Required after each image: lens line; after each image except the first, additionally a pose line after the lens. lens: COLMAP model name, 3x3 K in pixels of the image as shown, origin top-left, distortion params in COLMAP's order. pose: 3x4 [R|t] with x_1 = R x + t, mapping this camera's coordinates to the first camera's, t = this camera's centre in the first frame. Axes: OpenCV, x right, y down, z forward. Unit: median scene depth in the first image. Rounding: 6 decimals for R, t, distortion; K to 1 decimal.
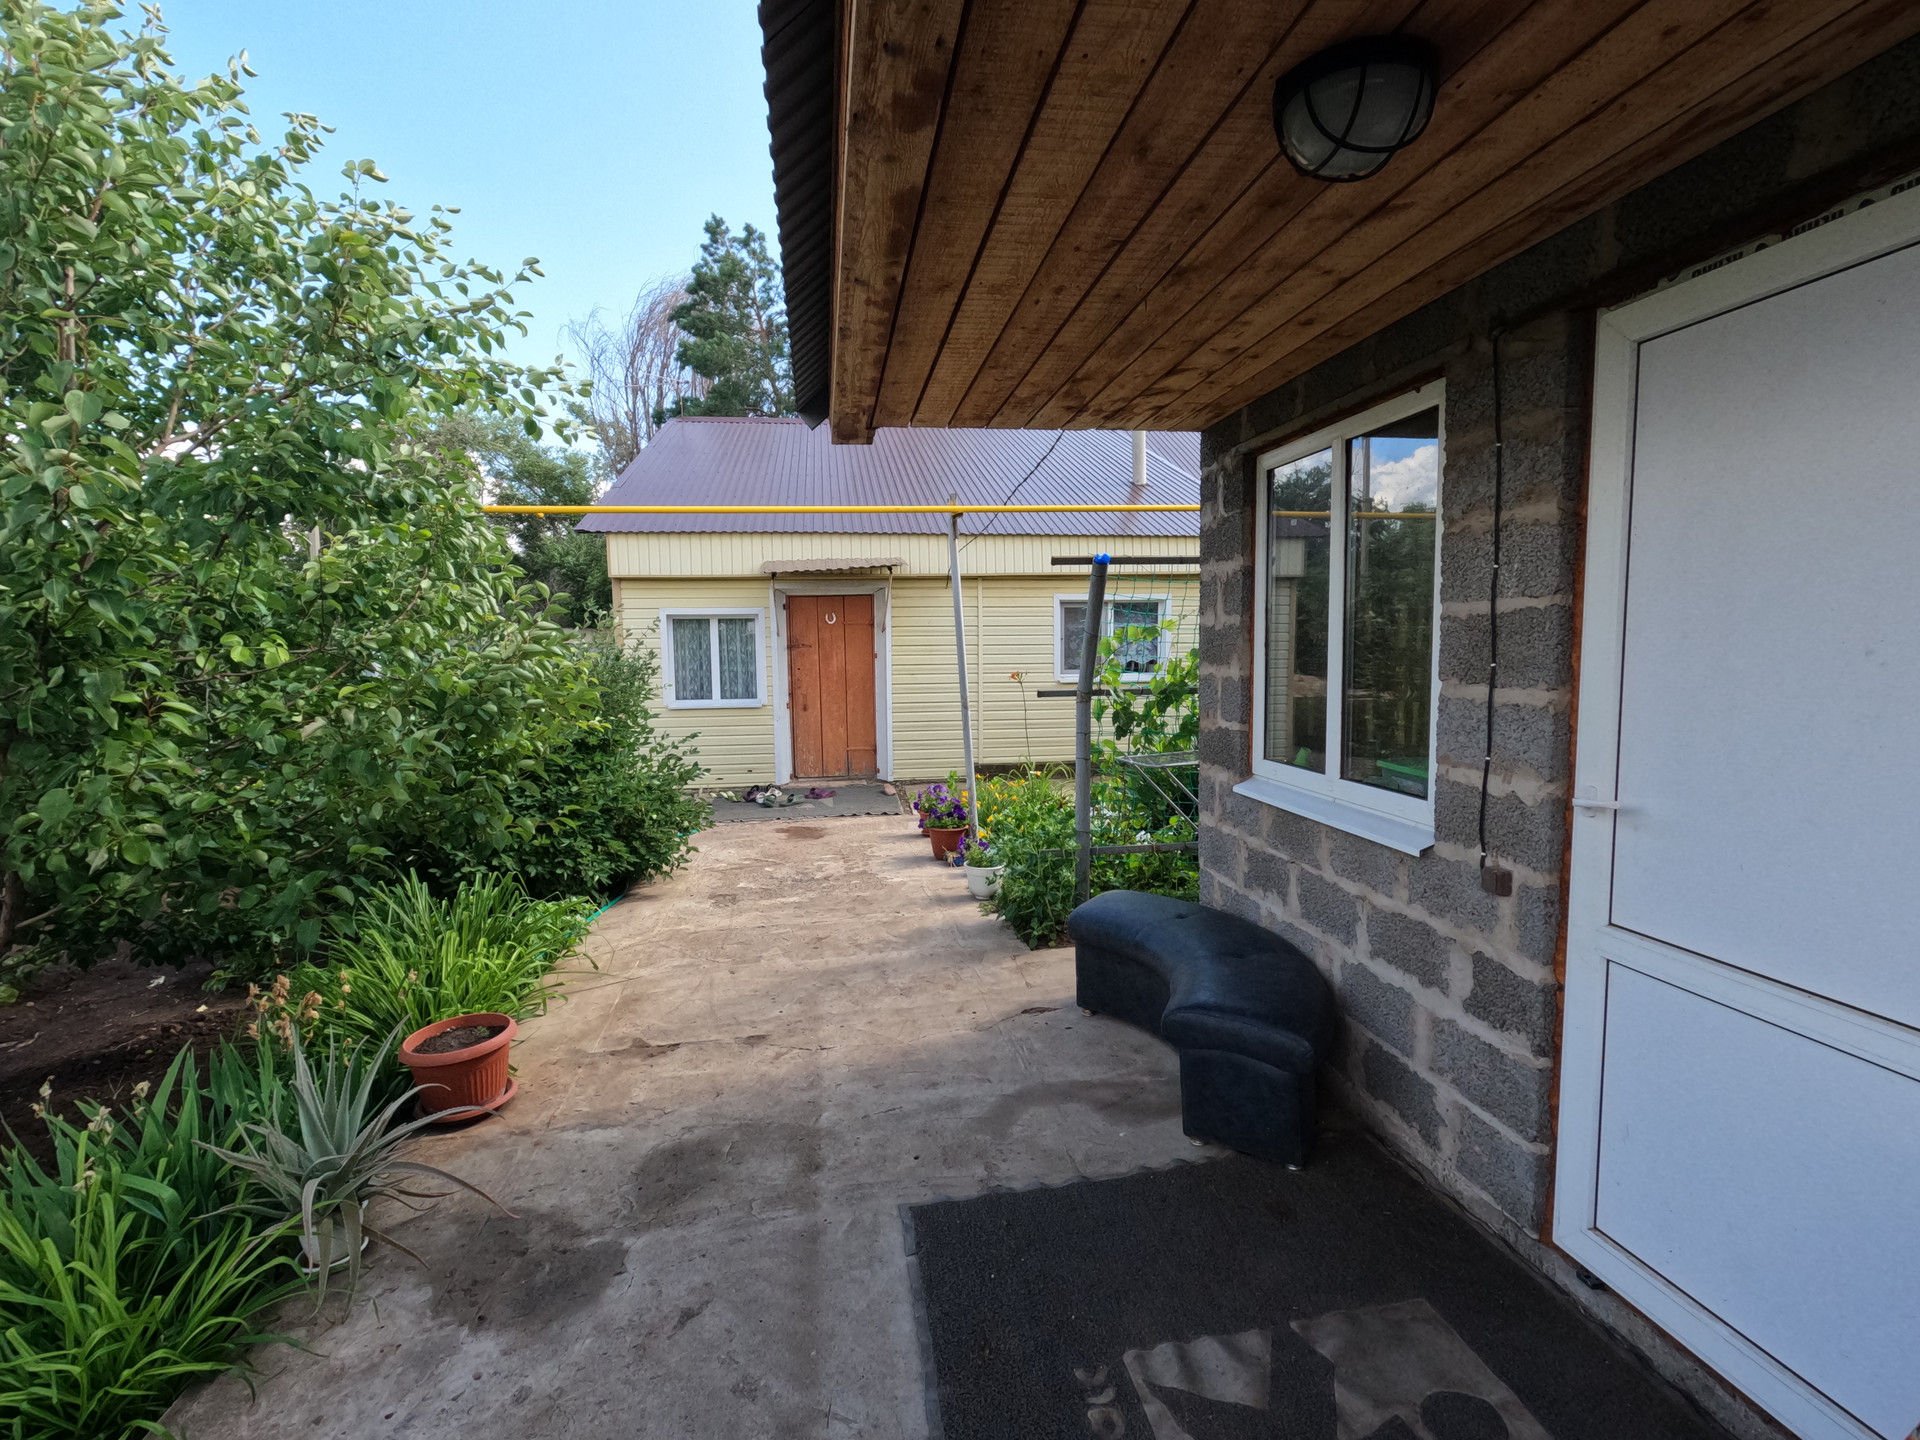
lens RADIAL K [[919.7, 0, 957.1], [0, 919.7, 718.8], [0, 0, 1]] dist [0.000116, 0.000802]
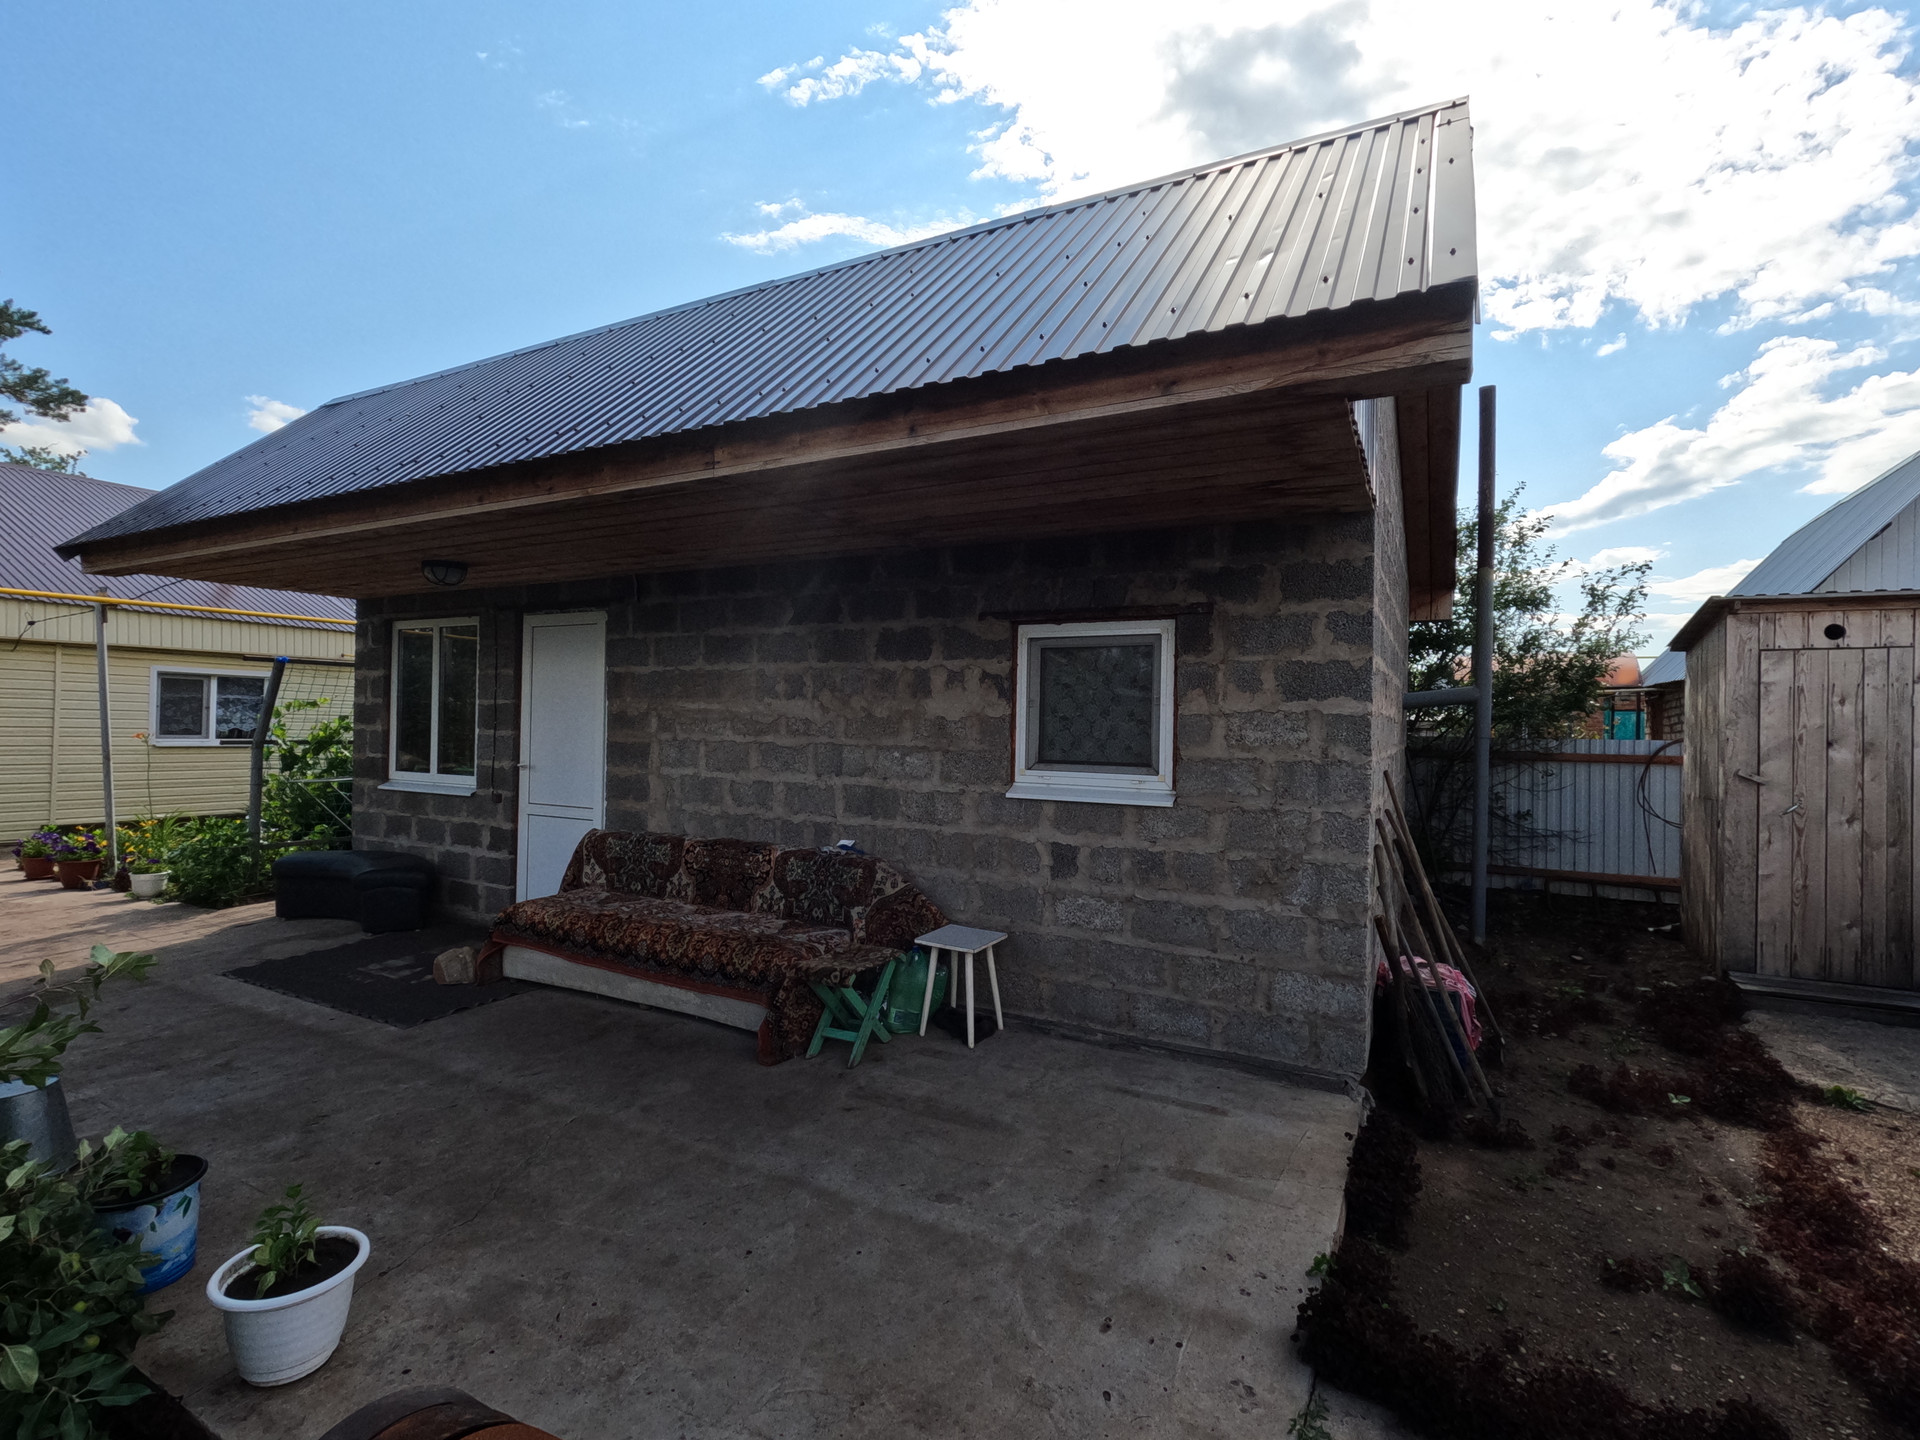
lens RADIAL K [[919.7, 0, 957.1], [0, 919.7, 718.8], [0, 0, 1]] dist [0.000116, 0.000802]
pose [[0.604099, 0.029756, 0.796353, -0.654981], [0.040093, 0.996902, -0.067663, 0.143165], [-0.795900, 0.072804, 0.601035, -1.473335]]
